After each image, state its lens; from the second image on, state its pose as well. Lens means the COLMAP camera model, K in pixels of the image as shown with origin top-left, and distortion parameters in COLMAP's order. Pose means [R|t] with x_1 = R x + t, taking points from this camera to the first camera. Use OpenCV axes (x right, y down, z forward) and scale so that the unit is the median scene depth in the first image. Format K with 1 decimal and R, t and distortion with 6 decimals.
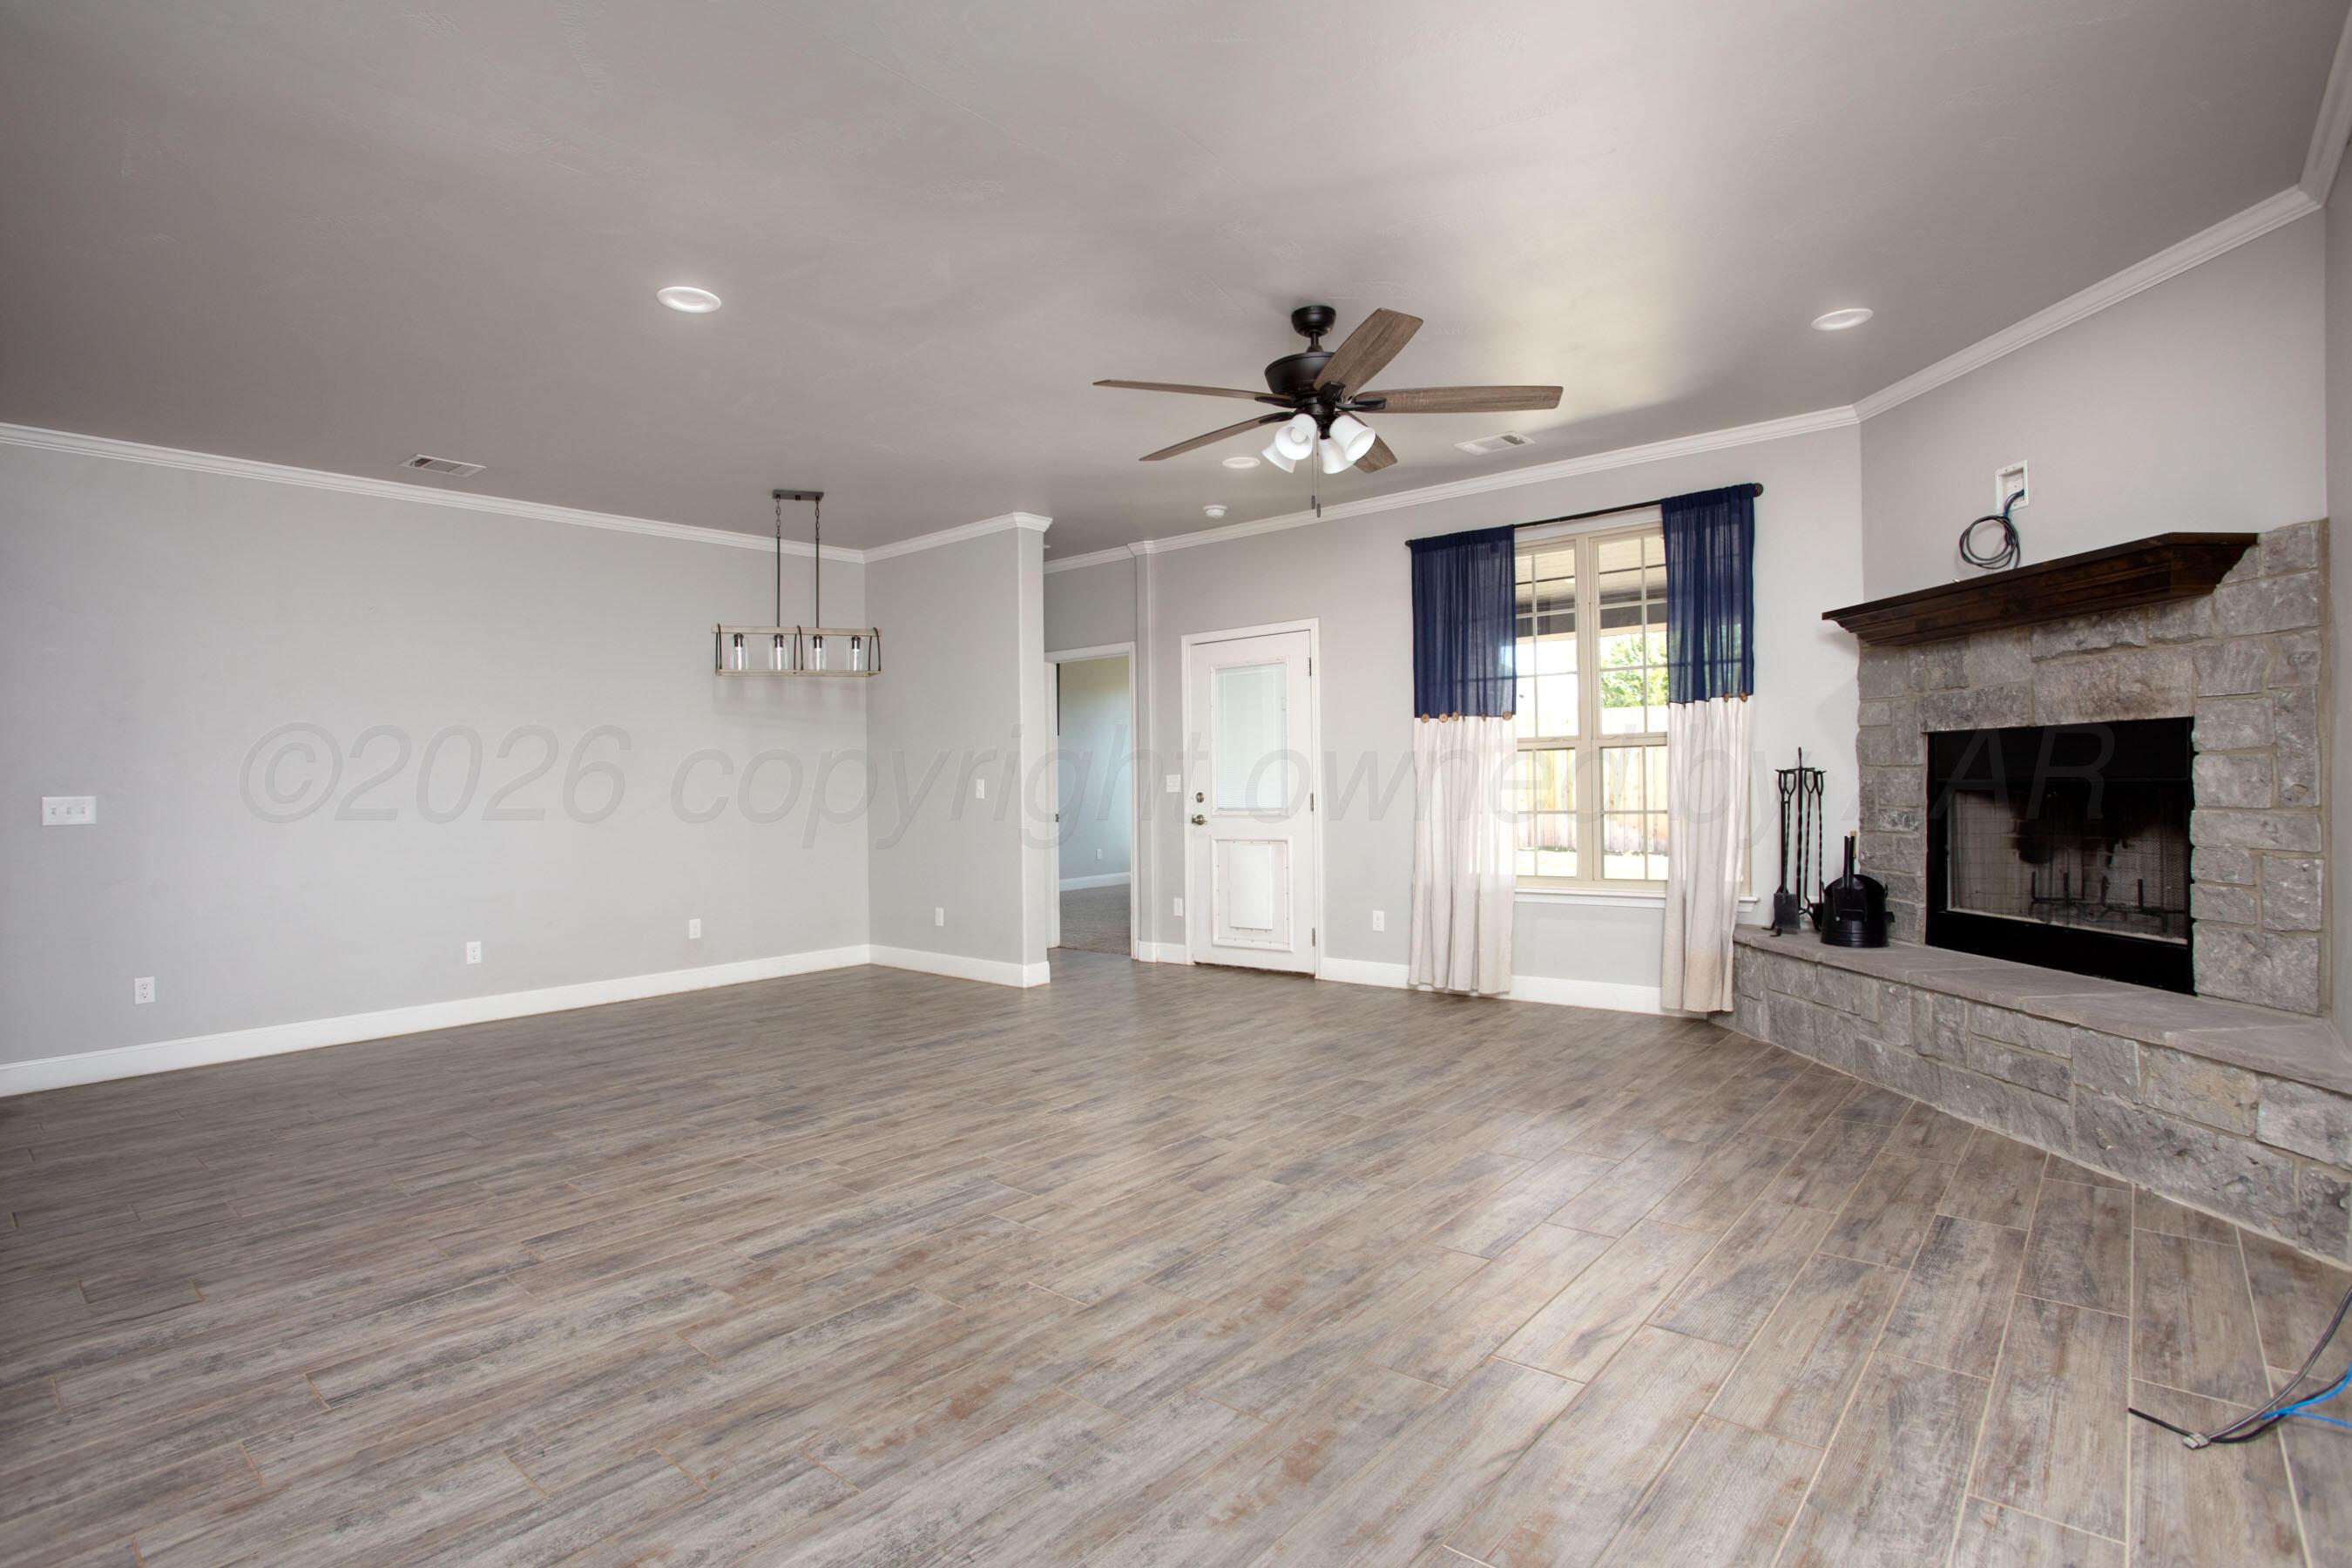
lens RADIAL K [[1167.5, 0, 1176.0], [0, 1167.5, 784.0], [0, 0, 1]] dist [-0.081448, 0.043352]
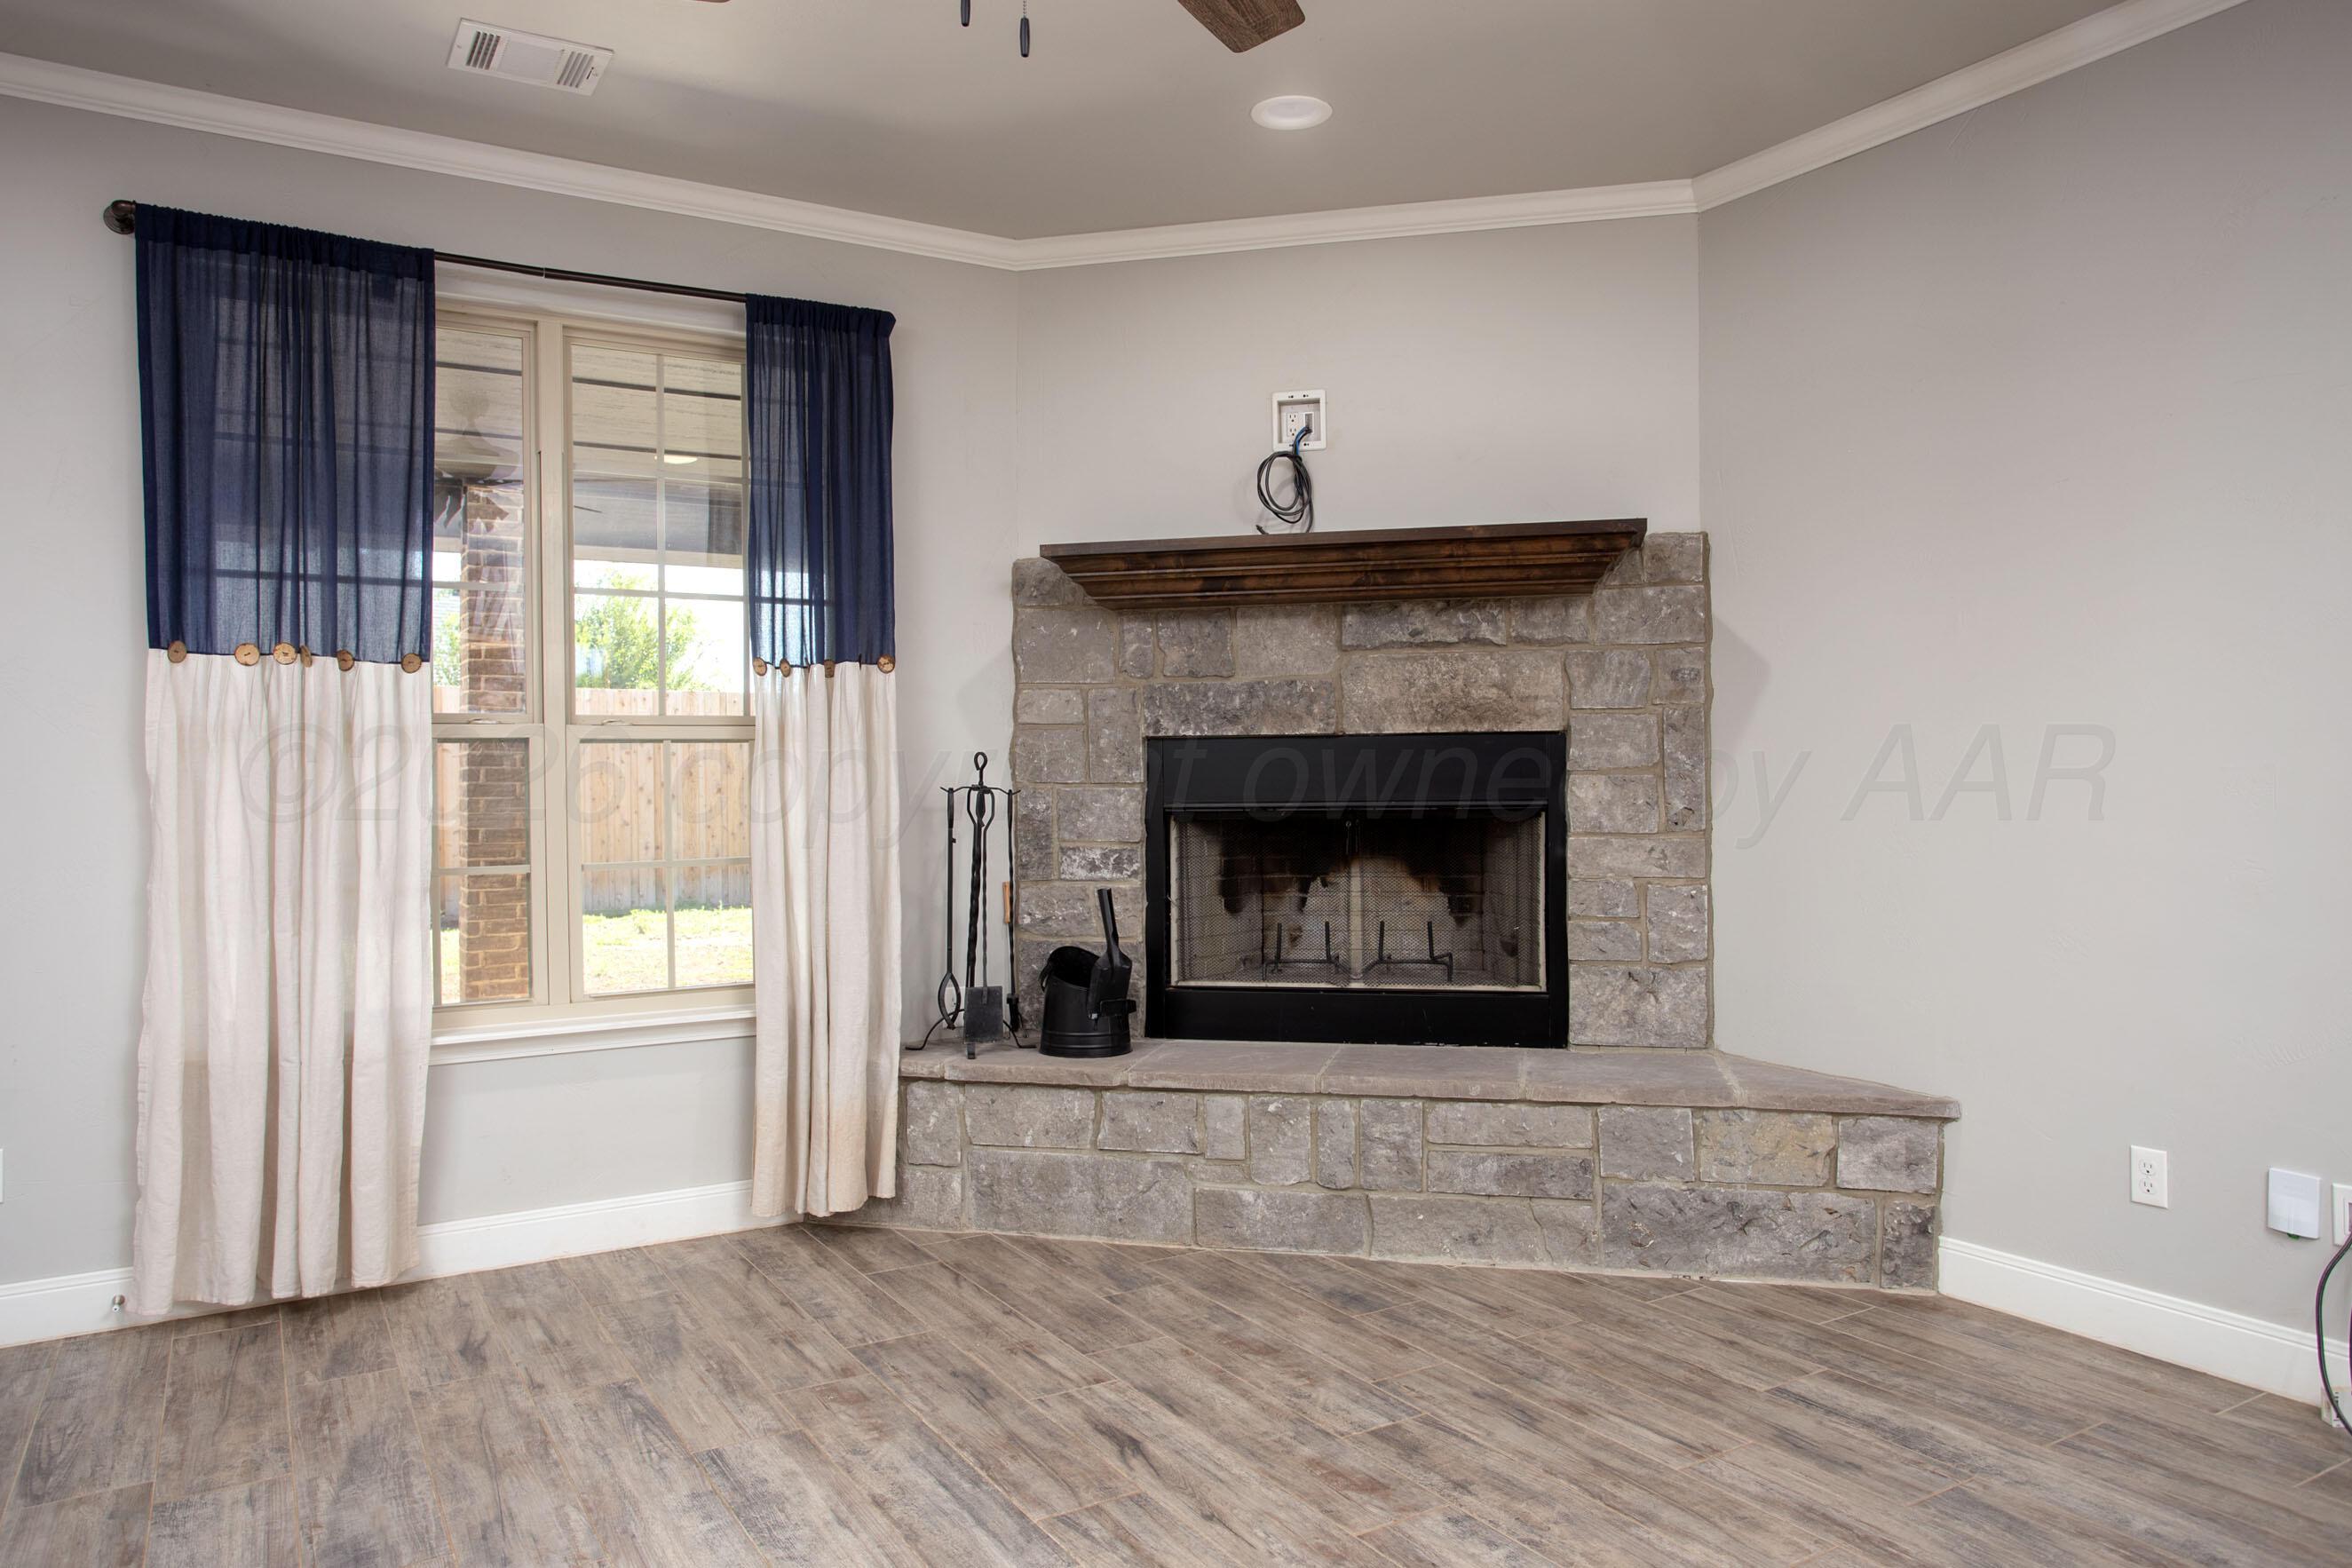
lens RADIAL K [[1575.2, 0, 1174.2], [0, 1575.2, 798.6], [0, 0, 1]] dist [-0.062854, 0.073484]
pose [[0.306817, 0.007626, 0.951738, -0.367417], [0.004175, 0.999947, -0.009358, 0.003416], [-0.951759, 0.006845, 0.306769, 0.942496]]
